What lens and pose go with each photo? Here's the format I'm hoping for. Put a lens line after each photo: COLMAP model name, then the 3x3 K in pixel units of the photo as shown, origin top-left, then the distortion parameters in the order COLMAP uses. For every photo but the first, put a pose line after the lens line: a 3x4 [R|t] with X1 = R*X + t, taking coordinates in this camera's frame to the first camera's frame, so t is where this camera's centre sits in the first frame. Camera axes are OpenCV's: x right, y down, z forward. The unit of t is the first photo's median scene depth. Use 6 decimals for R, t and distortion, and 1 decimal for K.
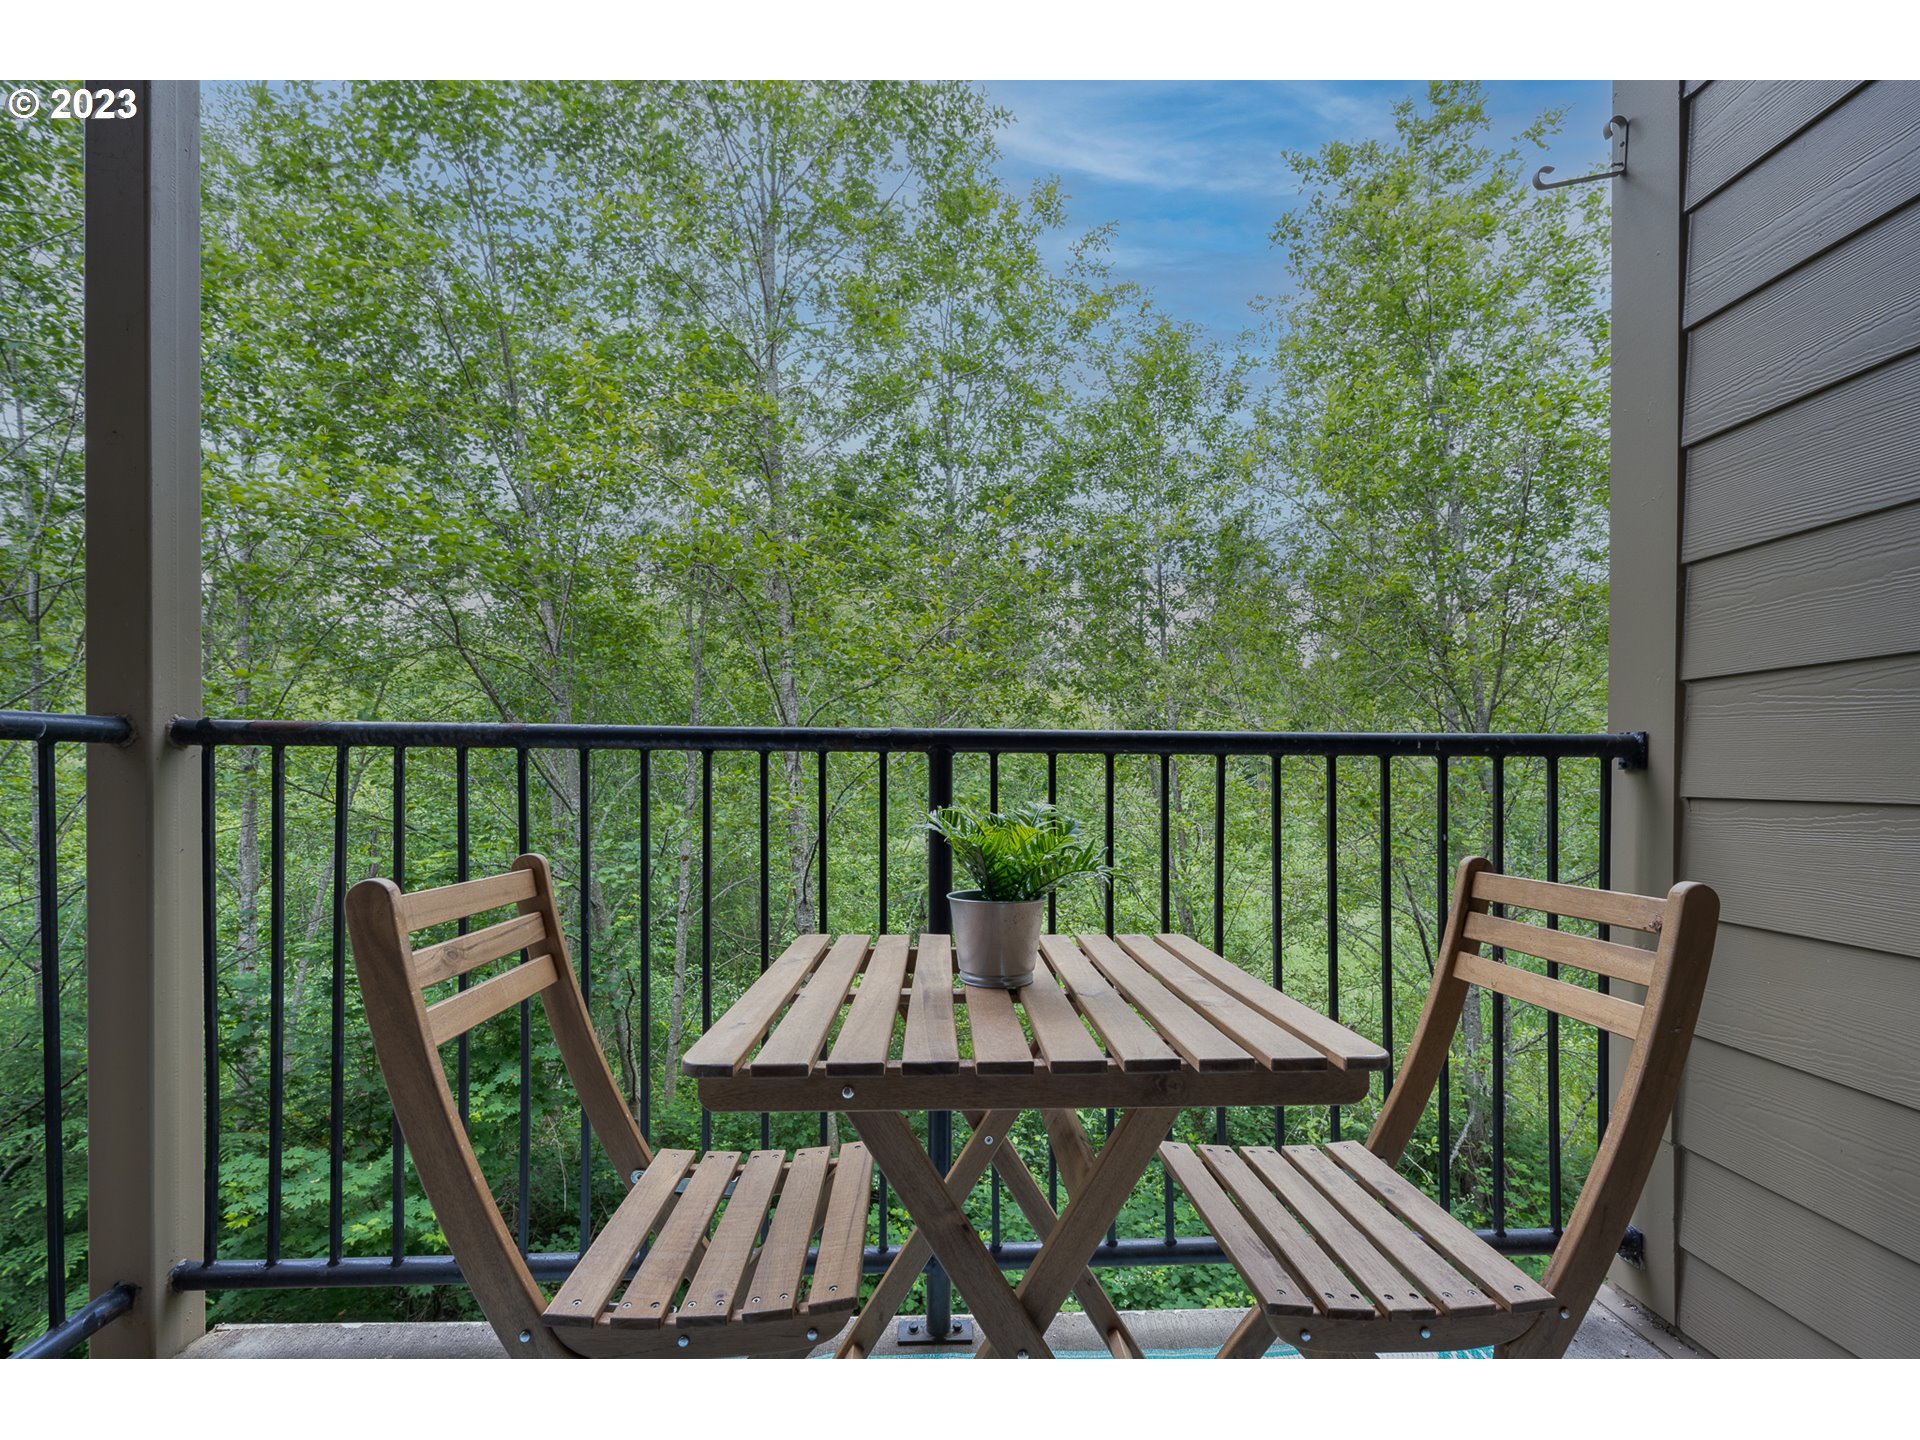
lens RADIAL K [[784.8, 0, 961.5], [0, 784.8, 783.5], [0, 0, 1]] dist [-0.000836, -0.000171]
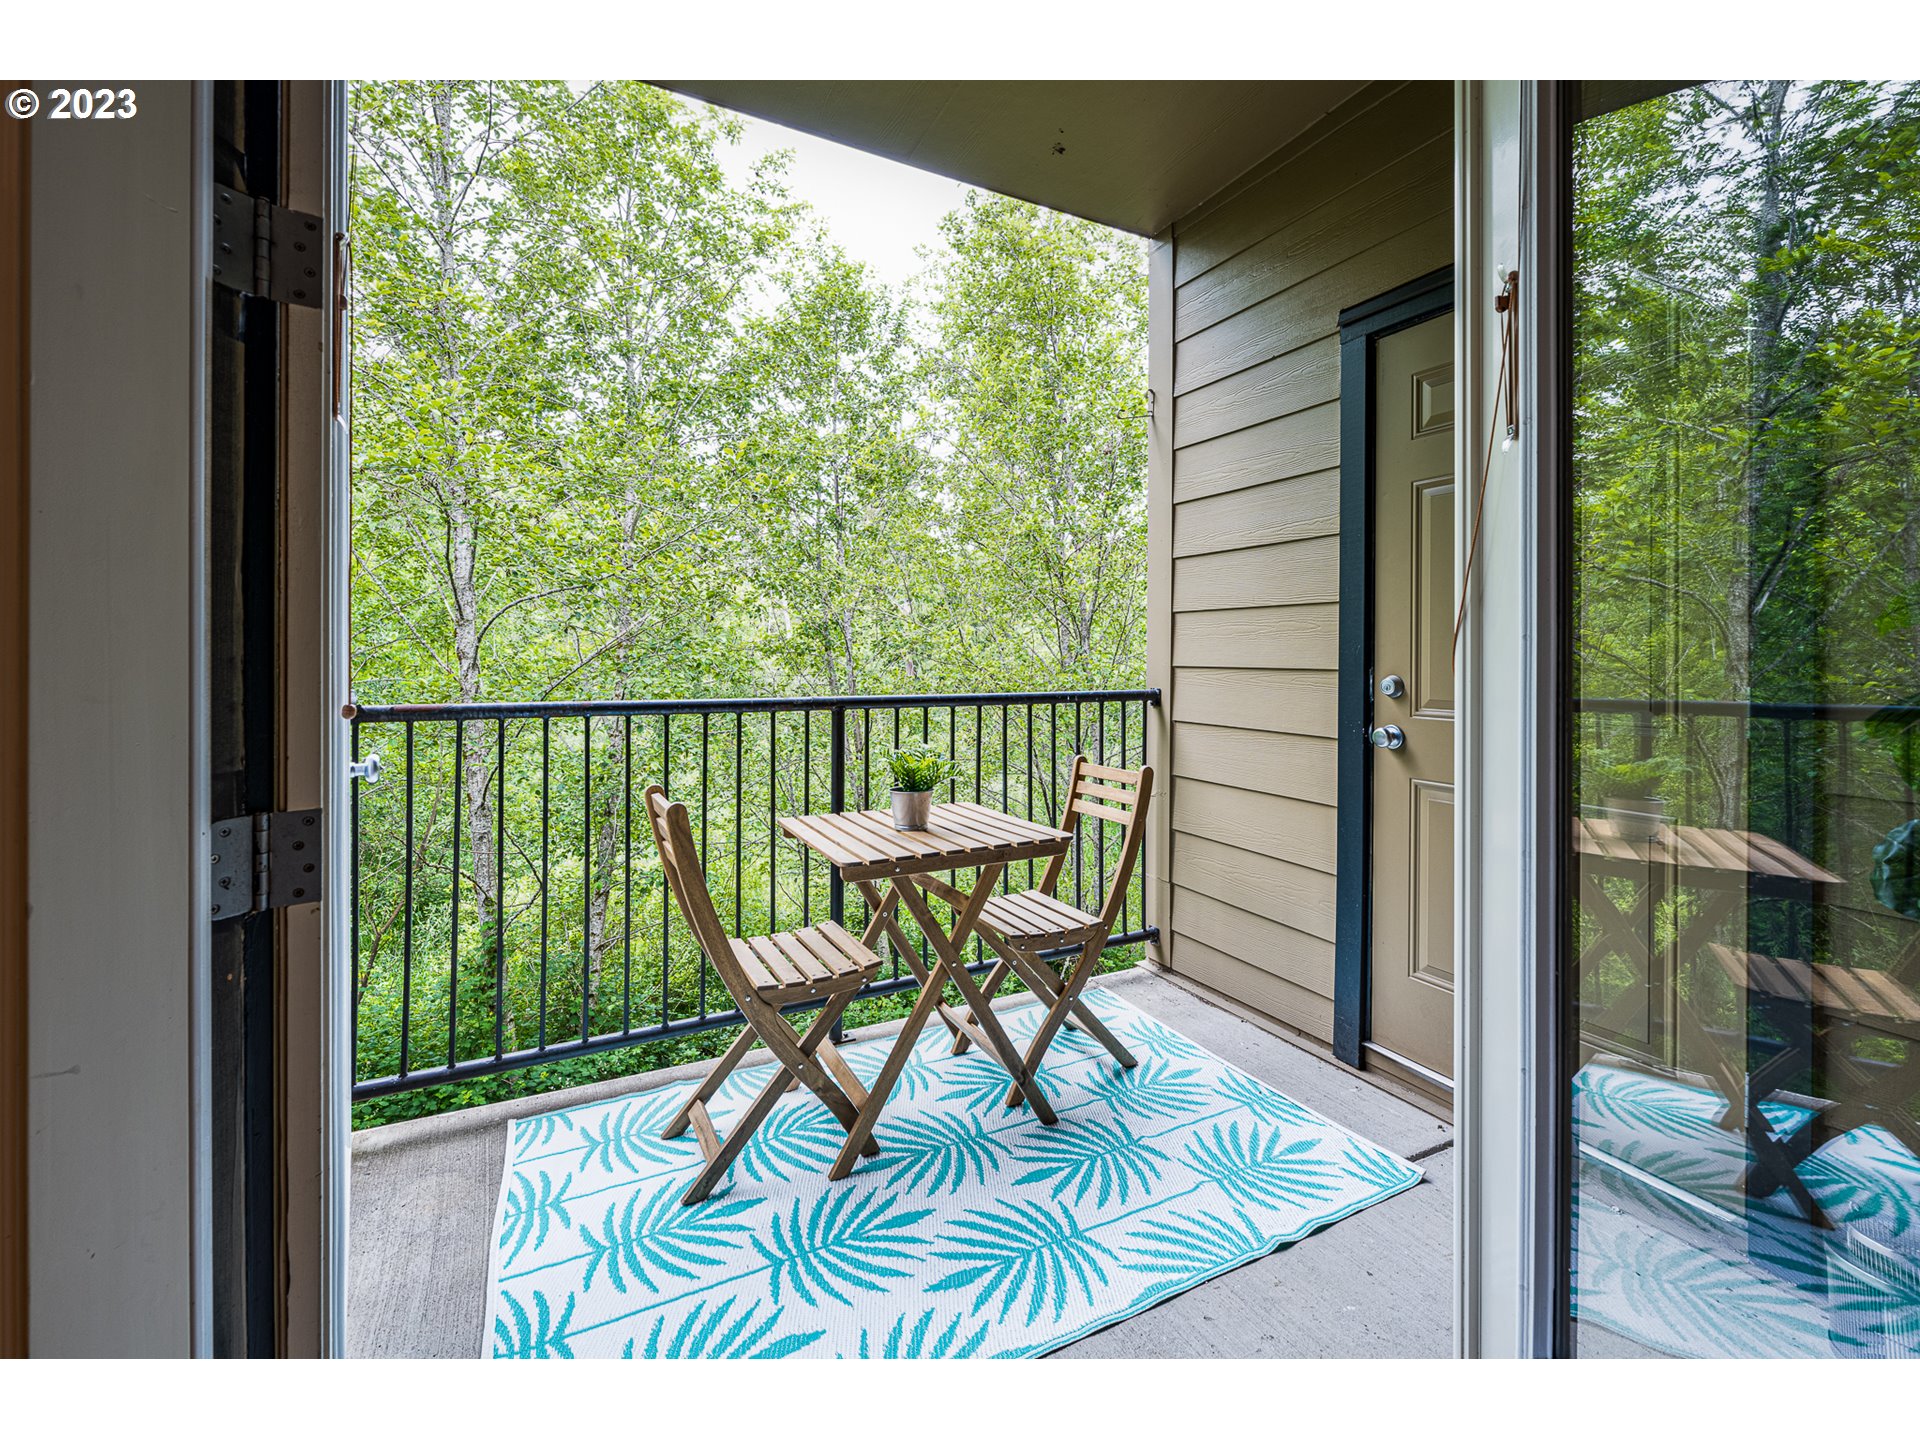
lens RADIAL K [[780.4, 0, 955.2], [0, 780.4, 687.7], [0, 0, 1]] dist [0.000857, 0.000222]
pose [[0.911377, -0.023125, 0.410922, -0.503698], [0.010342, 0.999392, 0.033302, -0.141932], [-0.411442, -0.026101, 0.911062, -0.698034]]
